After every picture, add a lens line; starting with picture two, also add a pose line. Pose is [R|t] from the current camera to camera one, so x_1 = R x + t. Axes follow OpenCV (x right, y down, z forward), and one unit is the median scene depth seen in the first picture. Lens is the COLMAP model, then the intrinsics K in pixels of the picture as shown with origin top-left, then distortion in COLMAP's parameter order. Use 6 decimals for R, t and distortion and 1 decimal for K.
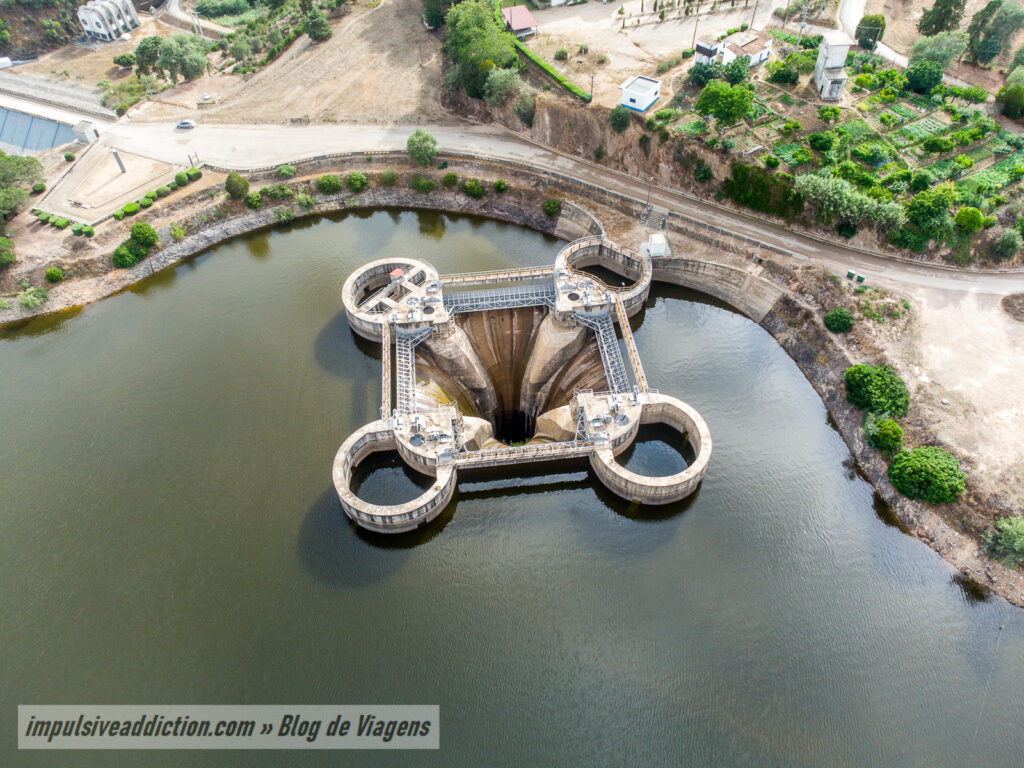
lens RADIAL K [[763.5, 0, 511.9], [0, 763.5, 383.2], [0, 0, 1]] dist [0.020423, 0.005742]
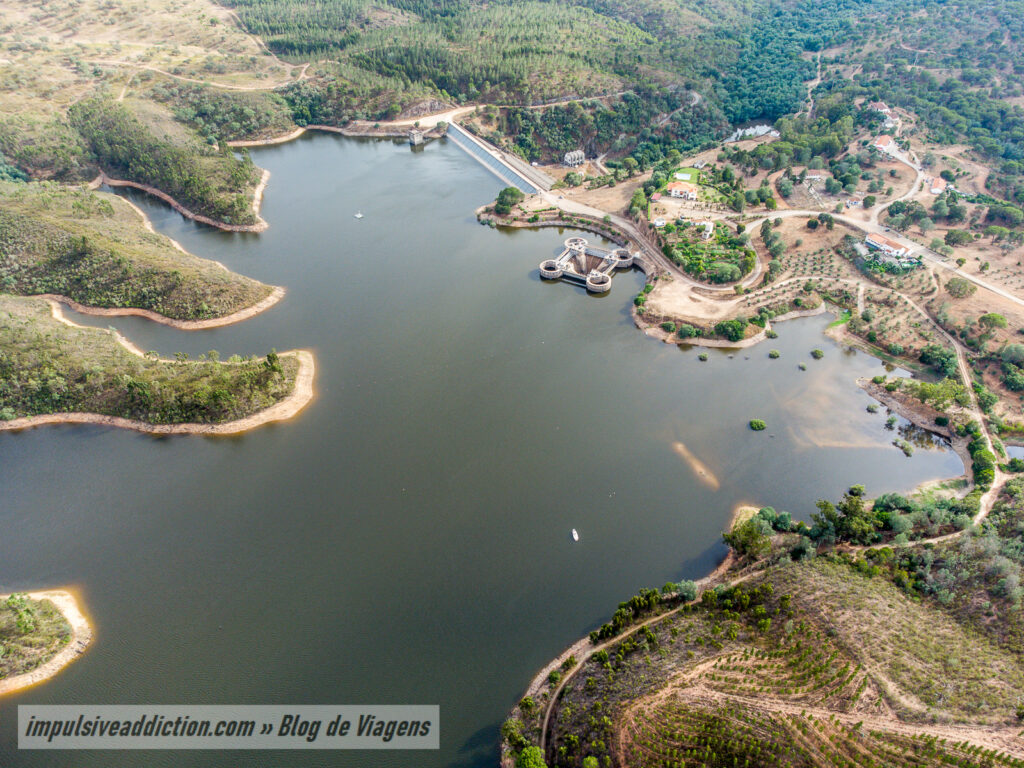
lens RADIAL K [[763.5, 0, 510.4], [0, 763.5, 381.1], [0, 0, 1]] dist [0.020423, 0.005742]
pose [[0.790802, 0.388397, -0.473054, 1.643645], [-0.451702, 0.891876, -0.022840, 0.727713], [0.413034, 0.231742, 0.880737, -2.403329]]
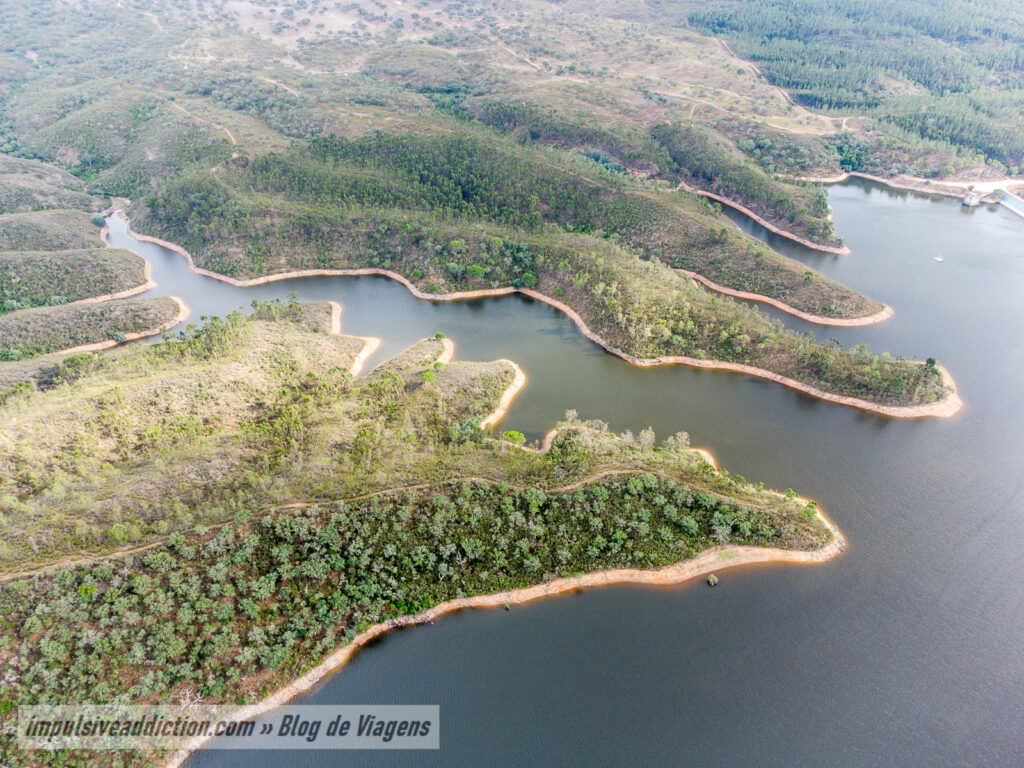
lens RADIAL K [[763.5, 0, 513.5], [0, 763.5, 386.5], [0, 0, 1]] dist [0.020423, 0.005742]
pose [[0.495600, 0.523088, -0.693368, 0.941242], [-0.663584, 0.743107, 0.086301, 1.973115], [0.560390, 0.417338, 0.715397, -3.517230]]
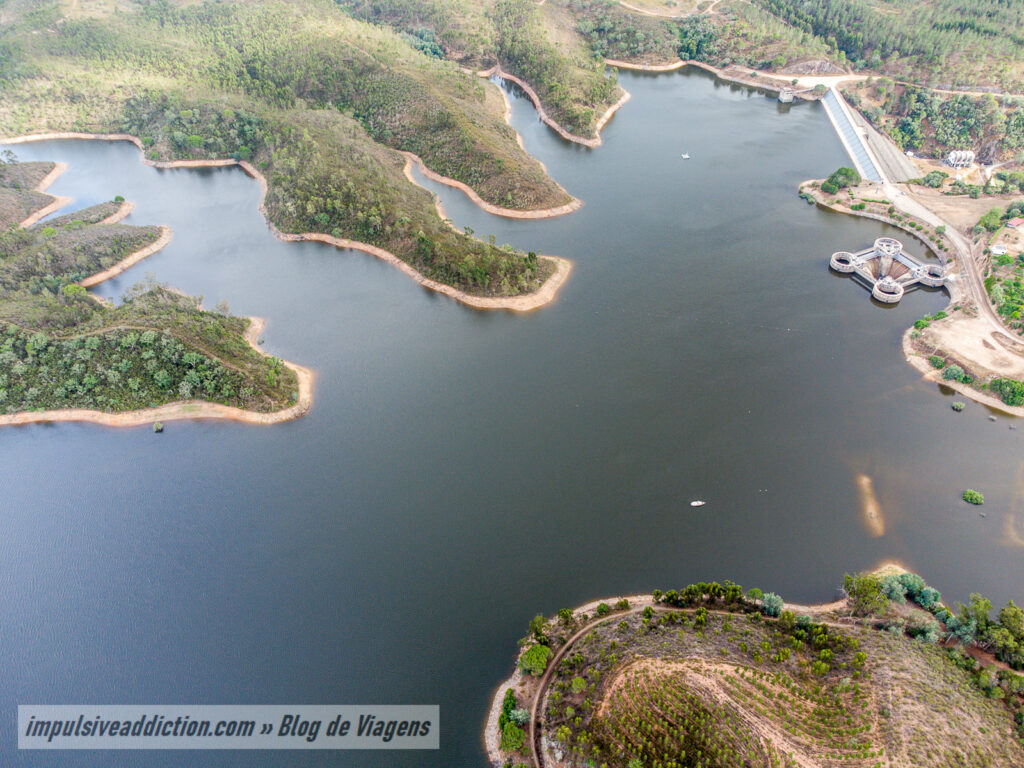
lens RADIAL K [[763.5, 0, 514.9], [0, 763.5, 382.4], [0, 0, 1]] dist [0.020423, 0.005742]
pose [[0.331299, 0.647190, -0.686575, 2.047520], [-0.696158, 0.658839, 0.285123, 0.478217], [0.636871, 0.383504, 0.668820, -2.225446]]
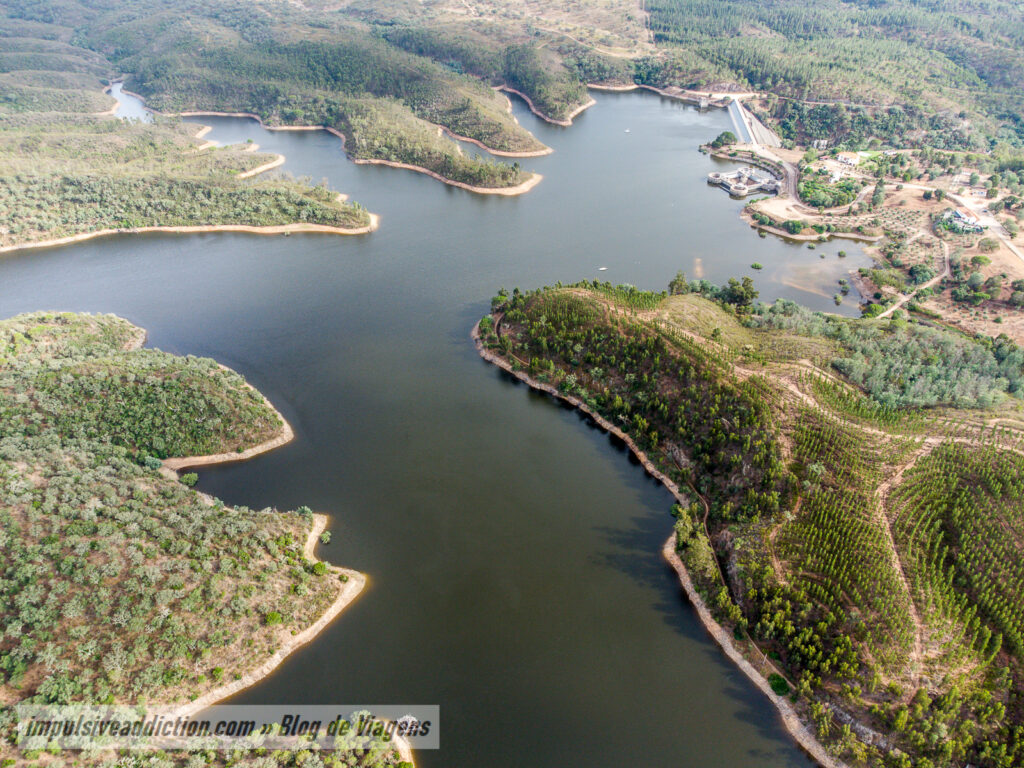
lens RADIAL K [[763.5, 0, 518.7], [0, 763.5, 382.1], [0, 0, 1]] dist [0.020423, 0.005742]
pose [[0.300511, 0.566966, -0.766969, 4.280517], [-0.714306, 0.666653, 0.212932, 0.862644], [0.632028, 0.483863, 0.605324, -2.619985]]
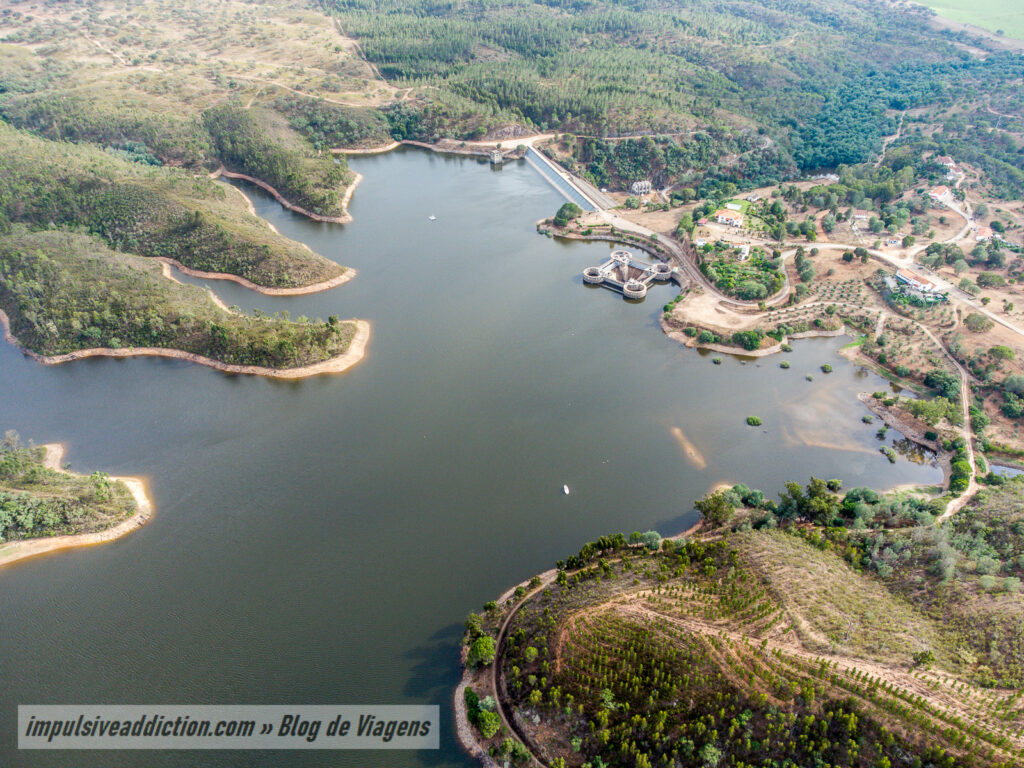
lens RADIAL K [[763.5, 0, 511.0], [0, 763.5, 378.6], [0, 0, 1]] dist [0.020423, 0.005742]
pose [[0.685641, 0.438323, -0.581179, 2.116151], [-0.549353, 0.835395, -0.018042, 0.838758], [0.477606, 0.331643, 0.813575, -2.506239]]
